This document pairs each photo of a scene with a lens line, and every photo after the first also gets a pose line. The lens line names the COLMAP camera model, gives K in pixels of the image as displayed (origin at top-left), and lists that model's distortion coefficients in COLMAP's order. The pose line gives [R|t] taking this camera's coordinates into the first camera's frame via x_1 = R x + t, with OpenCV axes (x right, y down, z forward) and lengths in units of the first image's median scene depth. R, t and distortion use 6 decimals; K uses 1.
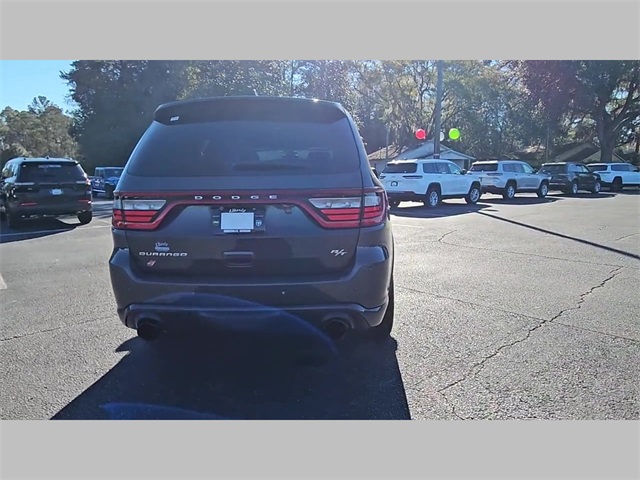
lens RADIAL K [[444.2, 0, 310.7], [0, 444.2, 240.1], [0, 0, 1]] dist [0.010956, -0.002075]
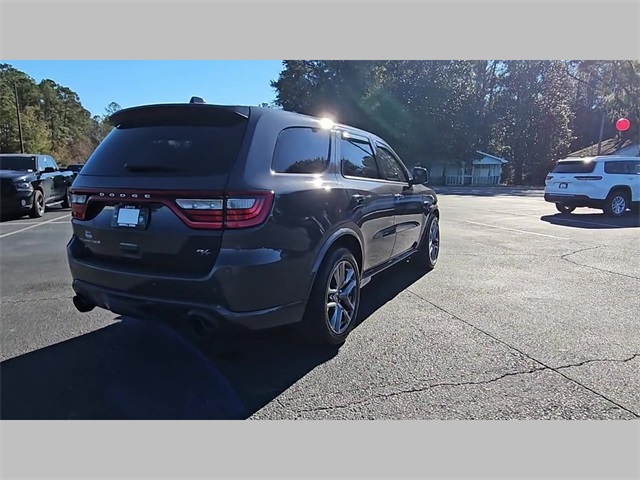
lens RADIAL K [[444.2, 0, 310.7], [0, 444.2, 240.1], [0, 0, 1]] dist [0.010956, -0.002075]
pose [[0.902870, 0.076800, -0.422998, 0.181868], [-0.074169, 0.996987, 0.022703, -0.010617], [0.423467, 0.010876, 0.905846, 0.043386]]
